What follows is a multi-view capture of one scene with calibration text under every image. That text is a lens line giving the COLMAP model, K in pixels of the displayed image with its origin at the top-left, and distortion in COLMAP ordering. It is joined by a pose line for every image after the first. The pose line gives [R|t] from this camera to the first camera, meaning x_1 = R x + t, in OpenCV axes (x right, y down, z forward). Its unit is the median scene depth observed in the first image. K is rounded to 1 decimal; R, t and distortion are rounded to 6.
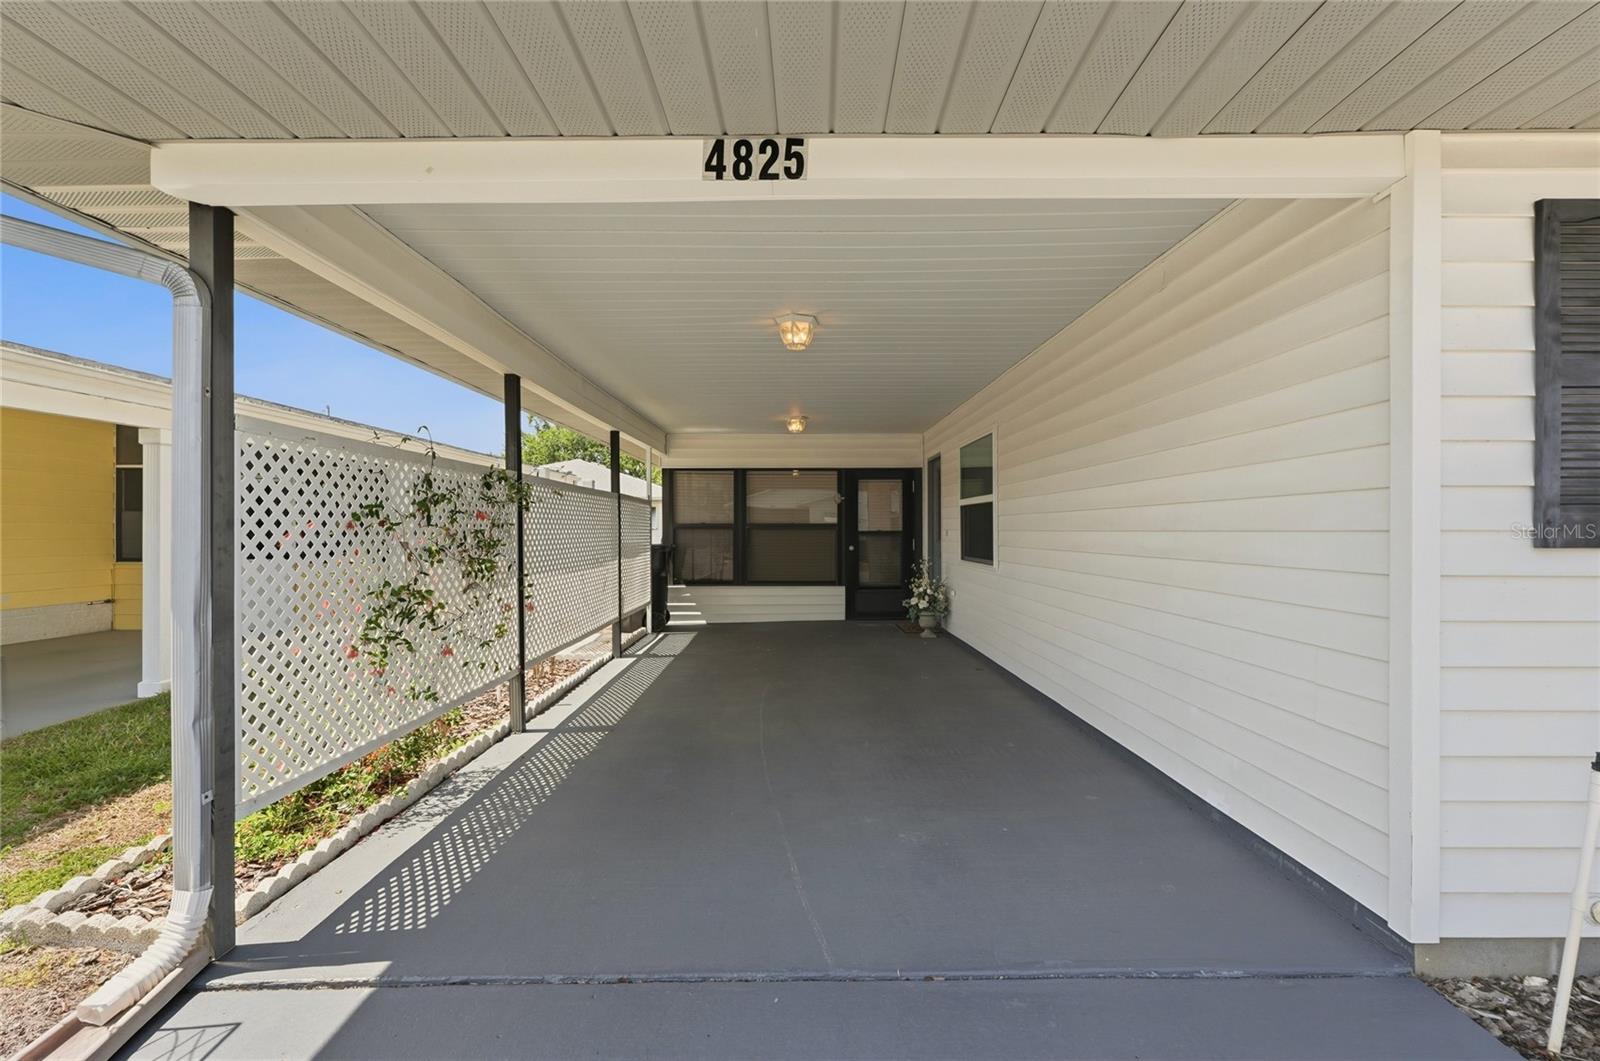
lens RADIAL K [[692.9, 0, 801.6], [0, 692.9, 538.0], [0, 0, 1]] dist [-0.002652, -0.000505]
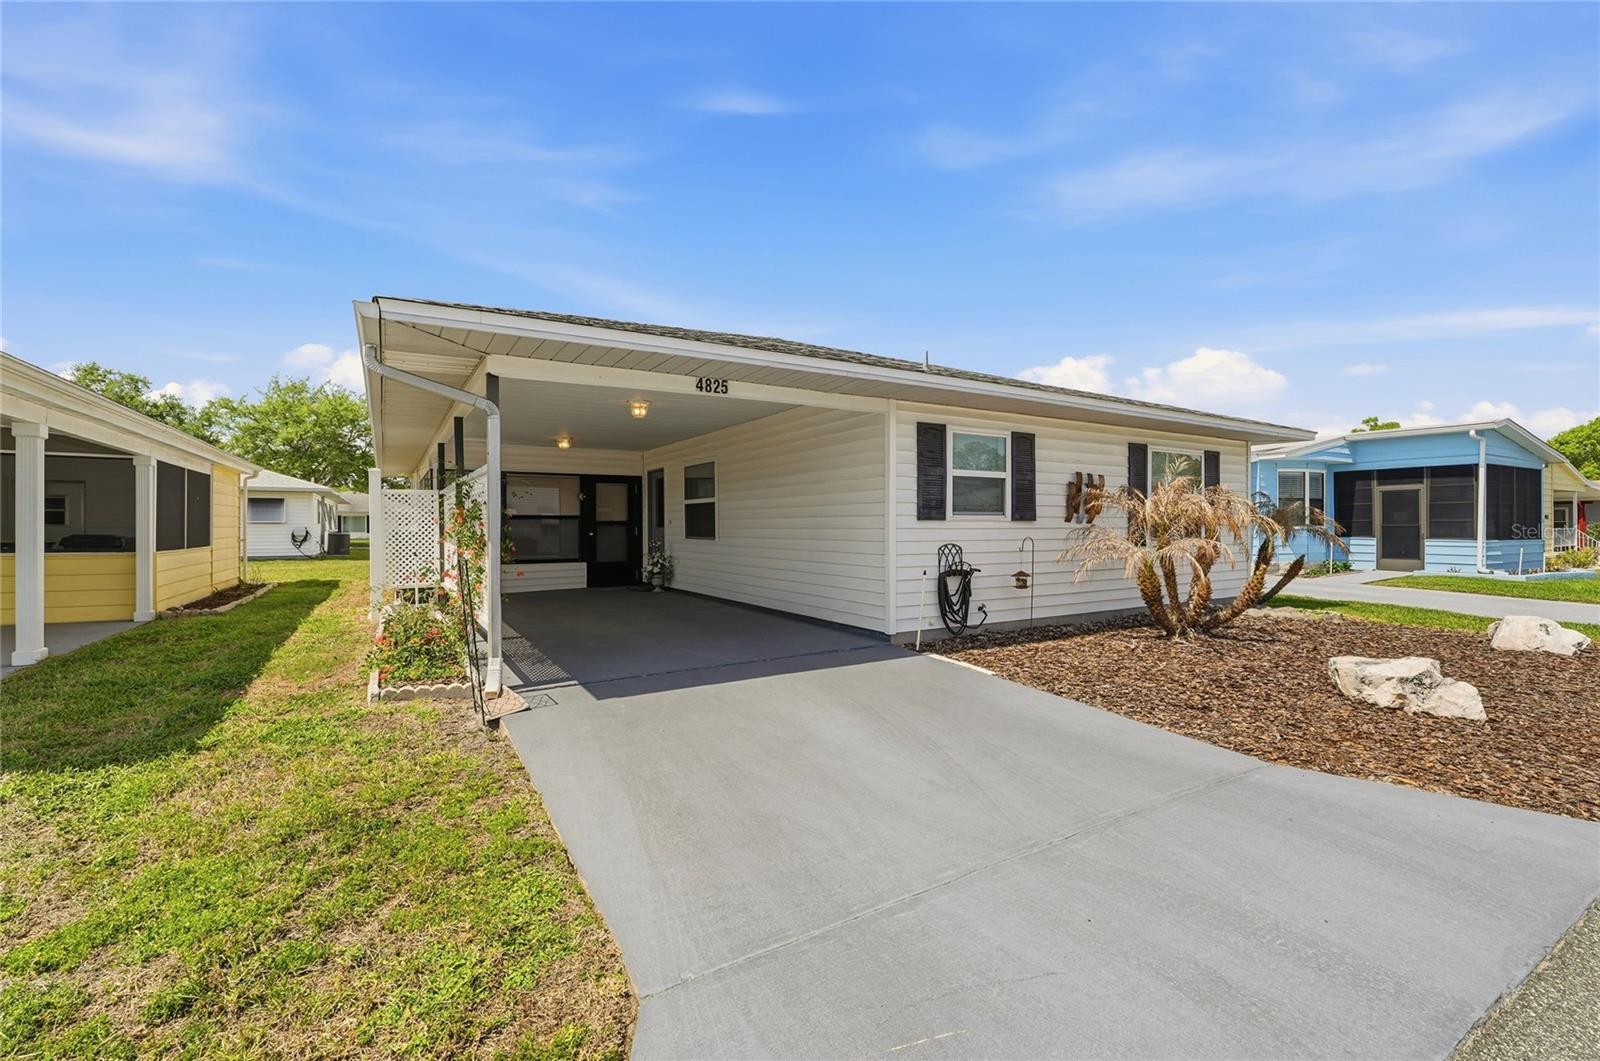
lens RADIAL K [[678.6, 0, 796.7], [0, 678.6, 527.3], [0, 0, 1]] dist [-0.001611, 0.000035]
pose [[0.864266, 0.005913, 0.503000, -0.350661], [0.000711, 0.999916, -0.012977, 0.027697], [-0.503035, 0.011573, 0.864189, -0.486933]]
